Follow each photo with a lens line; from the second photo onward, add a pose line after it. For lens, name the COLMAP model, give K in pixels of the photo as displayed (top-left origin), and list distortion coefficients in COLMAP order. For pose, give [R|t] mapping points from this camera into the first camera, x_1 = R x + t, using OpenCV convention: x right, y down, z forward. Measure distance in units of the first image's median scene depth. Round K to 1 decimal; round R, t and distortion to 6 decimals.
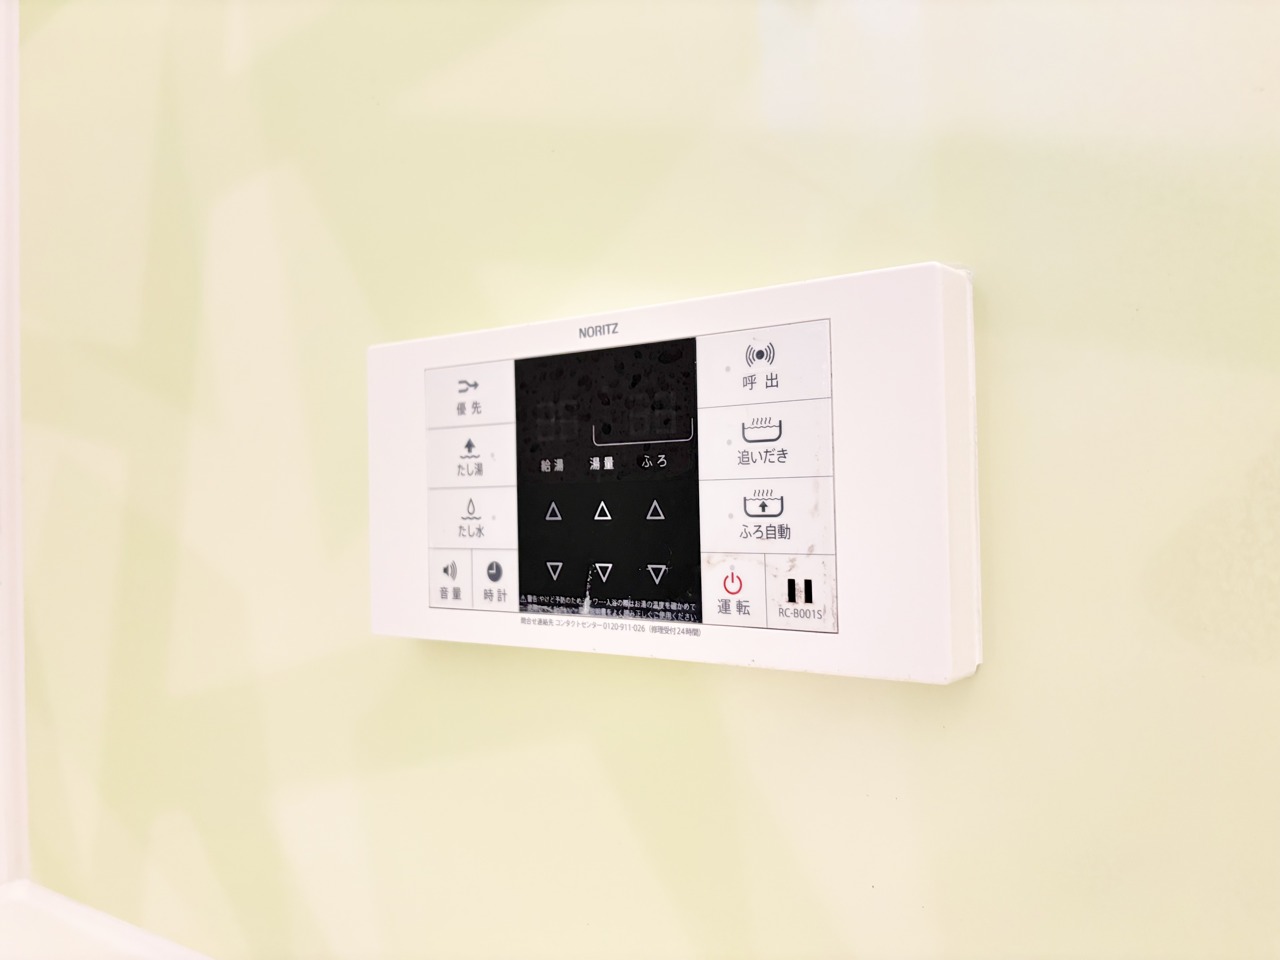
lens RADIAL K [[972.9, 0, 640.4], [0, 972.9, 479.5], [0, 0, 1]] dist [0.030218, -0.001175]
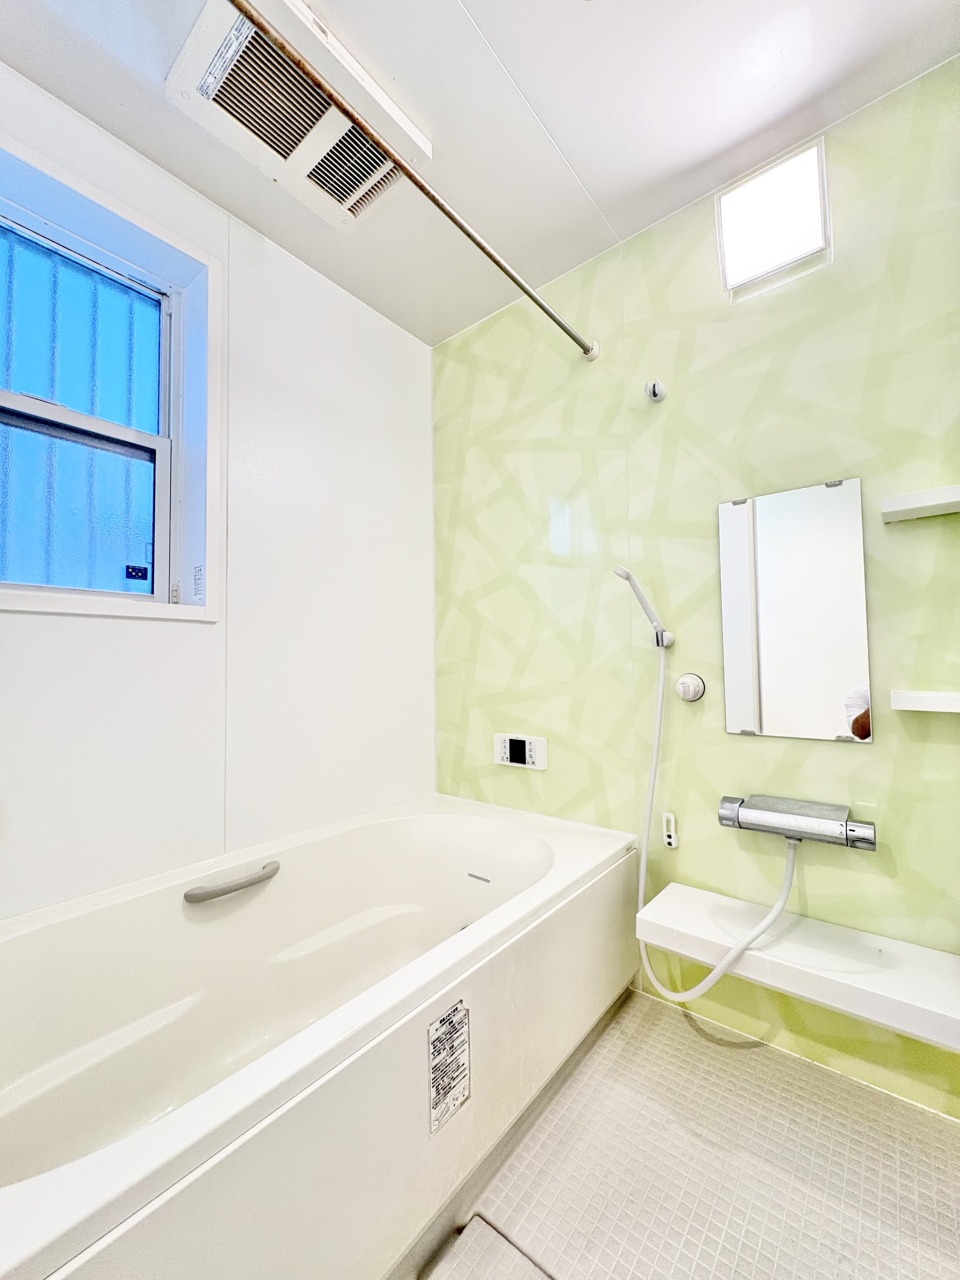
lens RADIAL K [[507.5, 0, 479.0], [0, 507.5, 639.3], [0, 0, 1]] dist [0.000125, 0.000260]
pose [[0.996346, 0.011981, -0.084563, 0.000904], [-0.013681, 0.999715, -0.019551, -1.188916], [0.084305, 0.020637, 0.996226, -5.001271]]
